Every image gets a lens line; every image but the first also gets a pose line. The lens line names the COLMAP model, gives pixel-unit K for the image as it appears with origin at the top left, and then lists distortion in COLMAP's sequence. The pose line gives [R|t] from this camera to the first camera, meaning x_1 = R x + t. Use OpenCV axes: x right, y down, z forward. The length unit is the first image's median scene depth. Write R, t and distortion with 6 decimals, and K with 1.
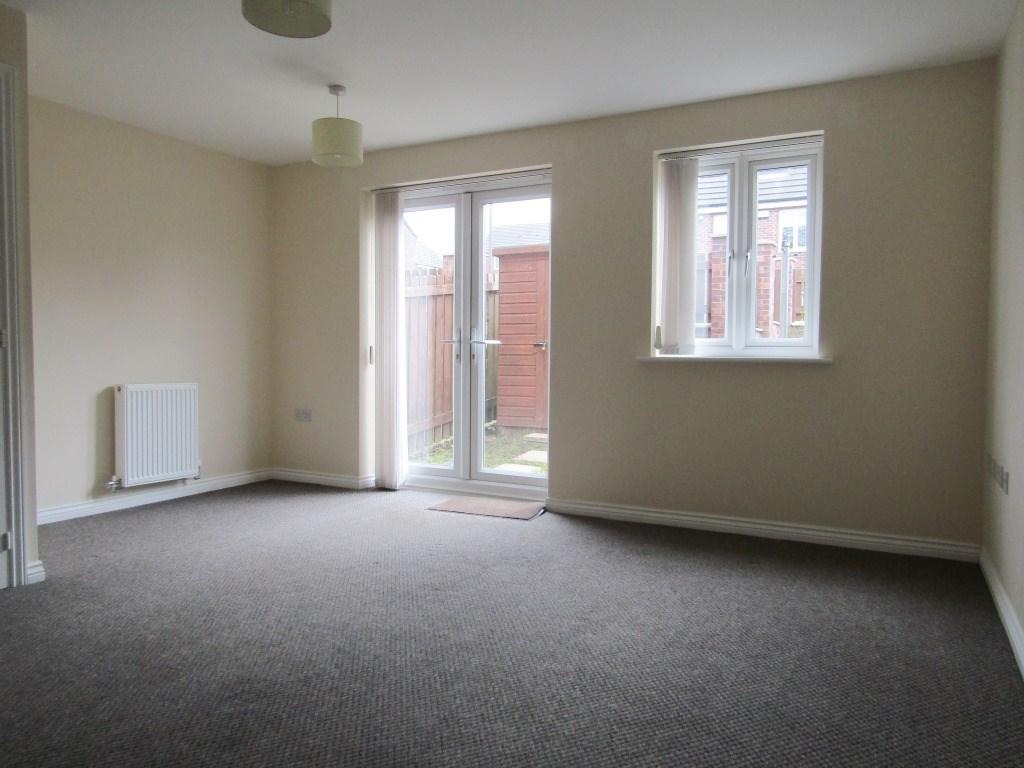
lens RADIAL K [[726.9, 0, 510.0], [0, 726.9, 380.5], [0, 0, 1]] dist [-0.023743, 0.011136]
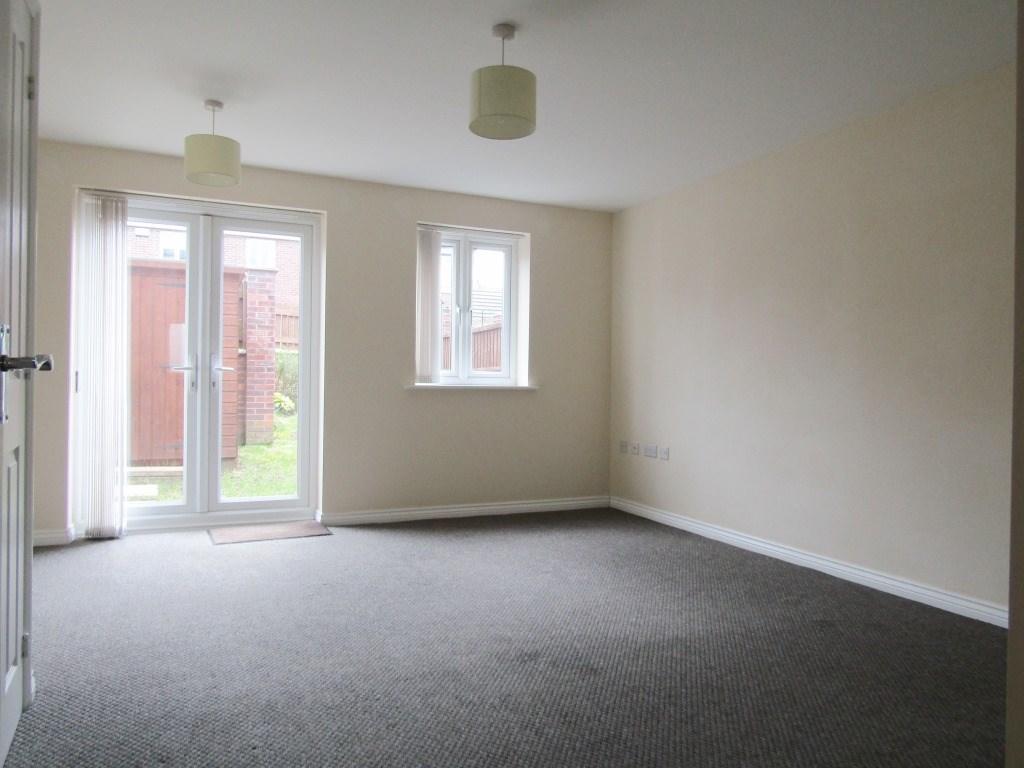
lens RADIAL K [[726.9, 0, 511.4], [0, 726.9, 383.2], [0, 0, 1]] dist [-0.023743, 0.011136]
pose [[0.605235, -0.001189, 0.796046, -0.673595], [0.019965, 0.999707, -0.013687, -0.015253], [-0.795796, 0.024177, 0.605082, 0.113287]]
